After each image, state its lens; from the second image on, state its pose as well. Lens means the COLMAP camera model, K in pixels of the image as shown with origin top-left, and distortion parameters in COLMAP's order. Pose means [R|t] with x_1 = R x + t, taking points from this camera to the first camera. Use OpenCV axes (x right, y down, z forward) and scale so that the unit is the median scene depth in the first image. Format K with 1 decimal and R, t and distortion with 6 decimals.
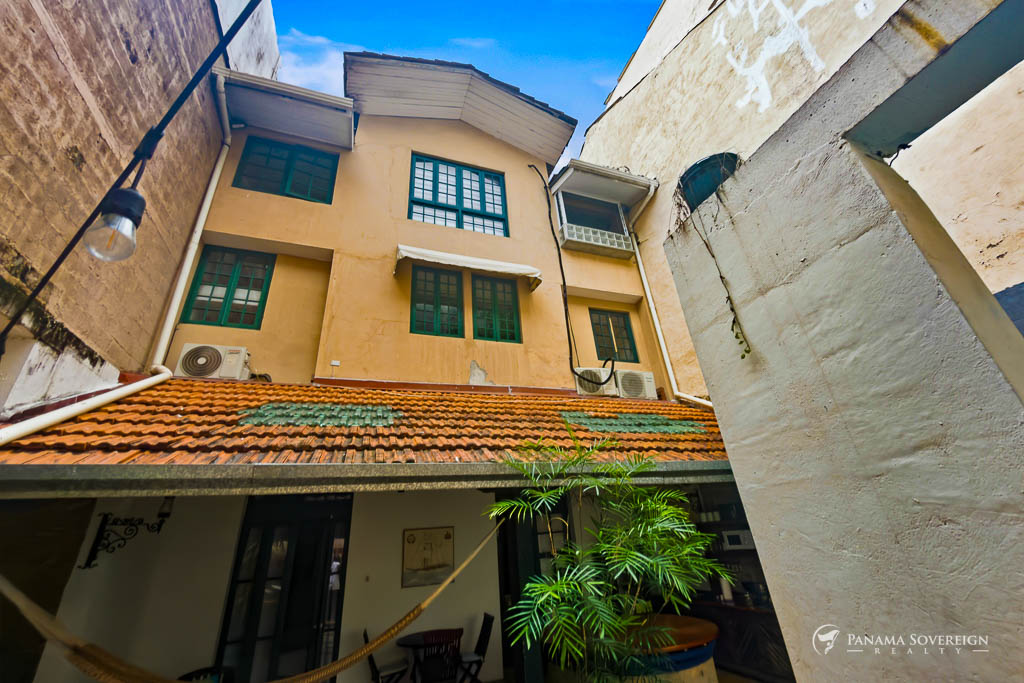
lens RADIAL K [[410.4, 0, 515.5], [0, 410.4, 349.9], [0, 0, 1]] dist [-0.000993, 0.001029]
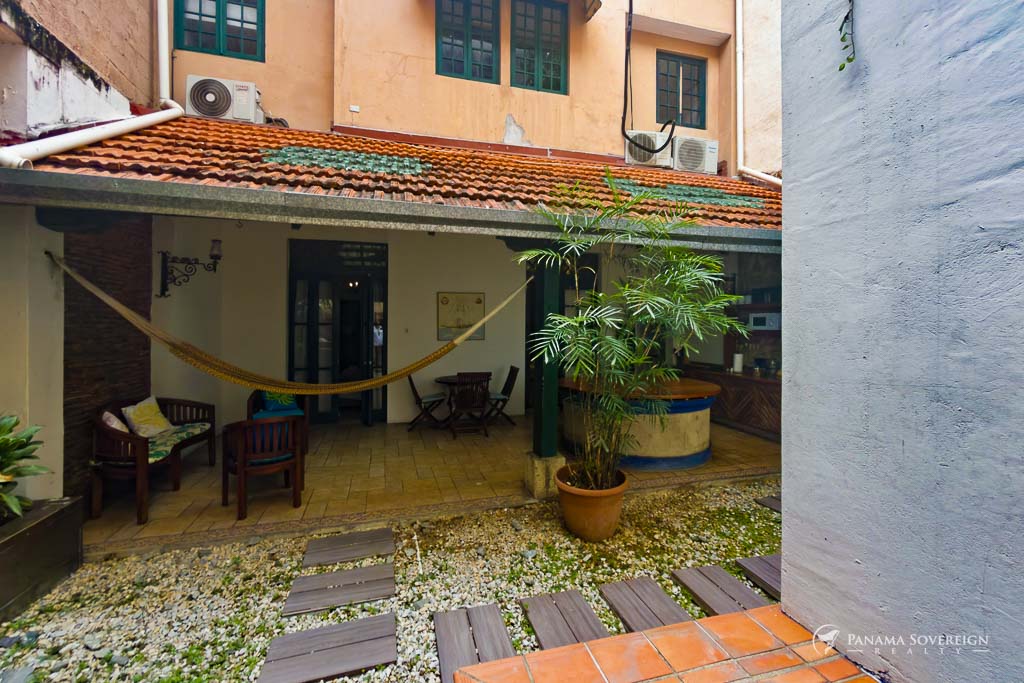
lens RADIAL K [[430.3, 0, 515.1], [0, 430.3, 331.1], [0, 0, 1]] dist [0.000413, -0.000308]
pose [[0.994714, 0.080270, -0.064036, 0.006189], [-0.043517, 0.894394, 0.445159, 0.050211], [0.093006, -0.440019, 0.893159, -0.013644]]
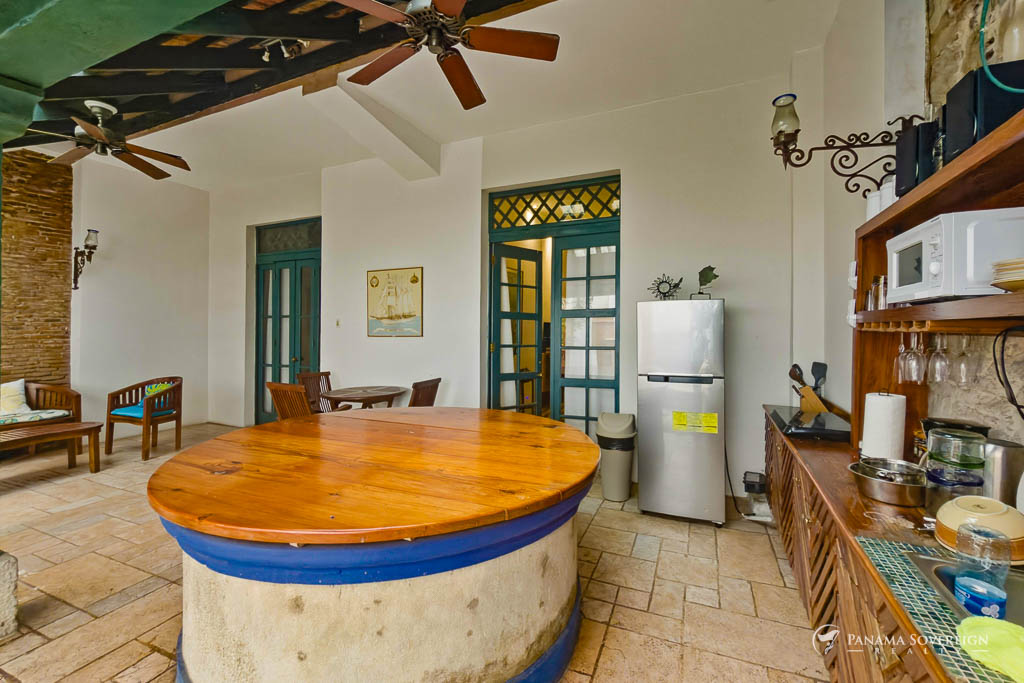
lens RADIAL K [[430.3, 0, 515.2], [0, 430.3, 333.8], [0, 0, 1]] dist [0.000413, -0.000308]
pose [[0.724849, 0.084792, -0.683669, 0.847065], [0.245675, 0.895332, 0.371516, 0.540147], [0.643612, -0.437254, 0.628150, 1.072286]]
